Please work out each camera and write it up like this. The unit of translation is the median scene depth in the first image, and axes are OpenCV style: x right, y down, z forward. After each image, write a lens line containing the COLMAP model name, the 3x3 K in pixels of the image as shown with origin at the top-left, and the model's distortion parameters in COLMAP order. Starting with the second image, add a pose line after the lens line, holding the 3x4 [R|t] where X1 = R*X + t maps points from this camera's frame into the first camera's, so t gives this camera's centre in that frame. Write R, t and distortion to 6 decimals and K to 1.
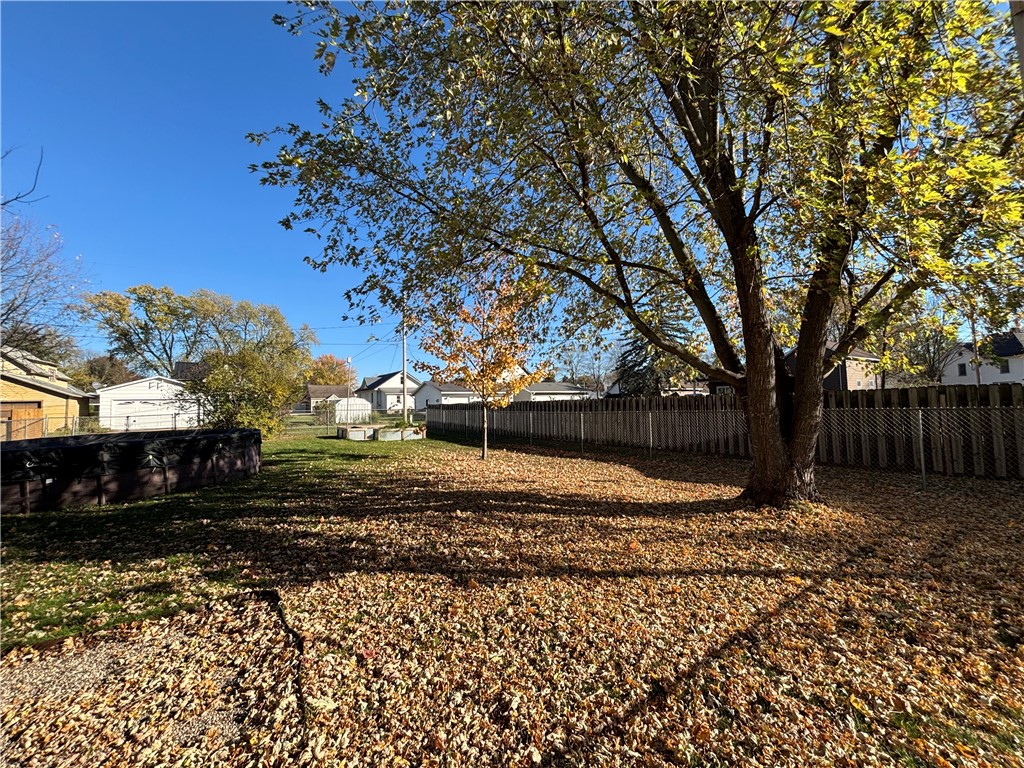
lens RADIAL K [[410.4, 0, 508.6], [0, 410.4, 380.1], [0, 0, 1]] dist [-0.001371, -0.000414]
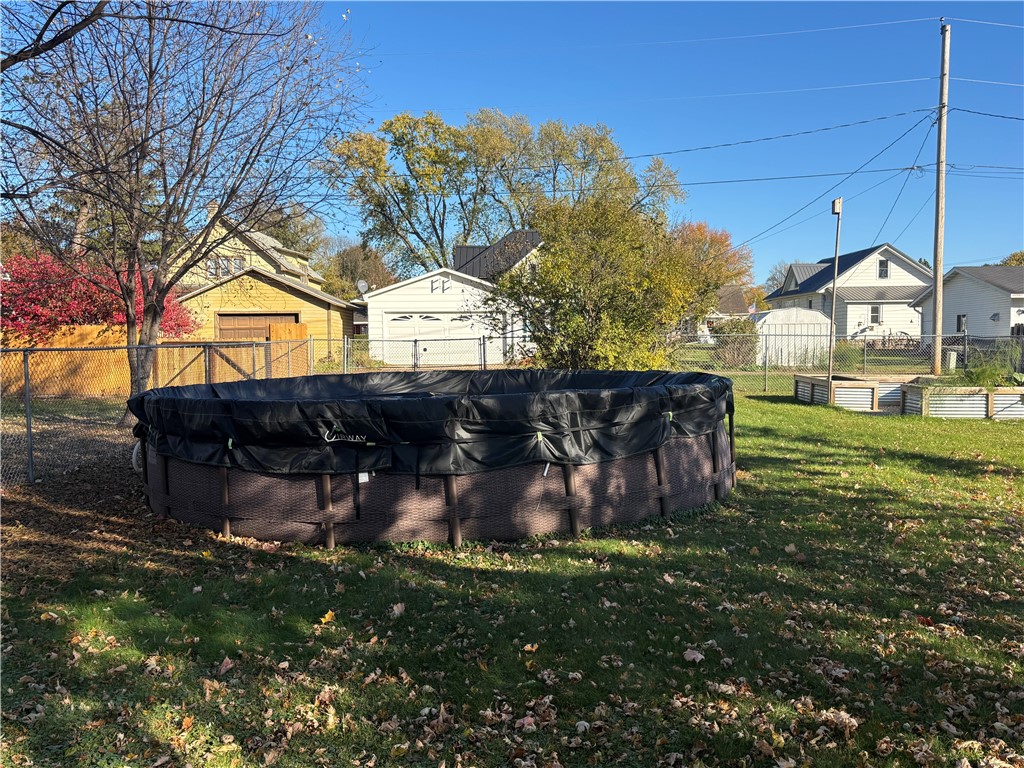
lens RADIAL K [[882.3, 0, 512.0], [0, 882.3, 384.0], [0, 0, 1]] dist [0.047026, -0.001607]
pose [[0.825066, 0.043311, -0.563374, -0.060661], [0.024447, 0.993388, 0.112172, 0.006521], [0.564508, -0.106322, 0.818552, 0.044323]]
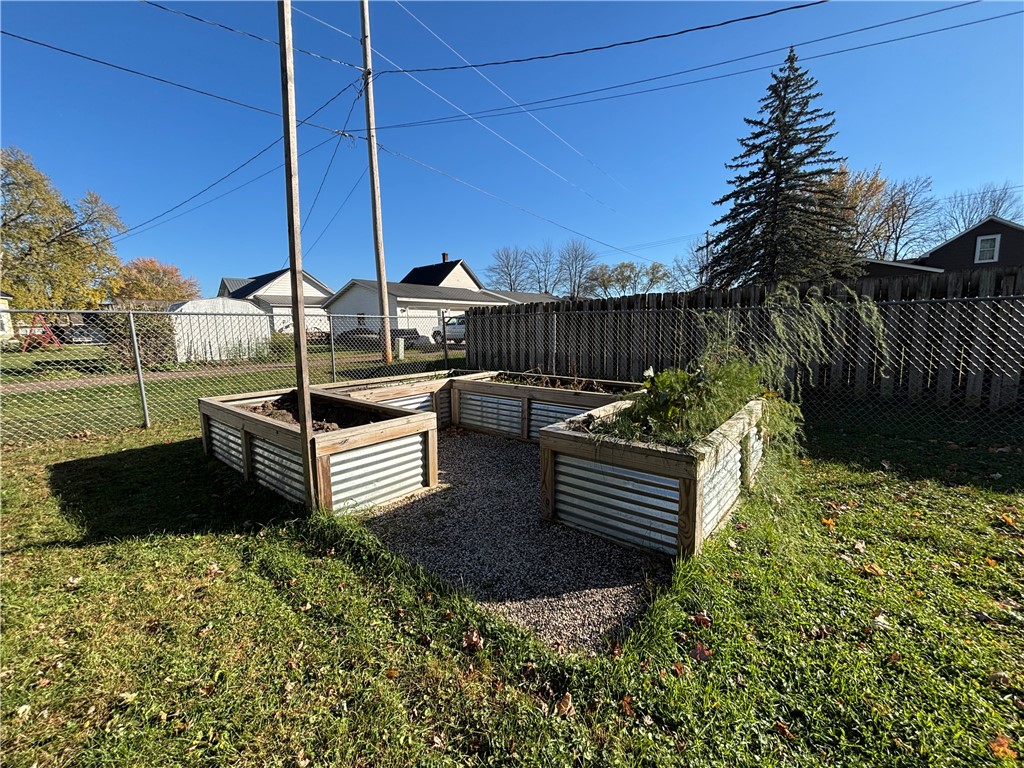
lens RADIAL K [[410.4, 0, 508.6], [0, 410.4, 380.1], [0, 0, 1]] dist [-0.001371, -0.000414]
pose [[0.958699, -0.043658, 0.281051, -0.144177], [-0.007170, 0.984125, 0.177330, 0.031677], [-0.284332, -0.172022, 0.943167, 0.346292]]
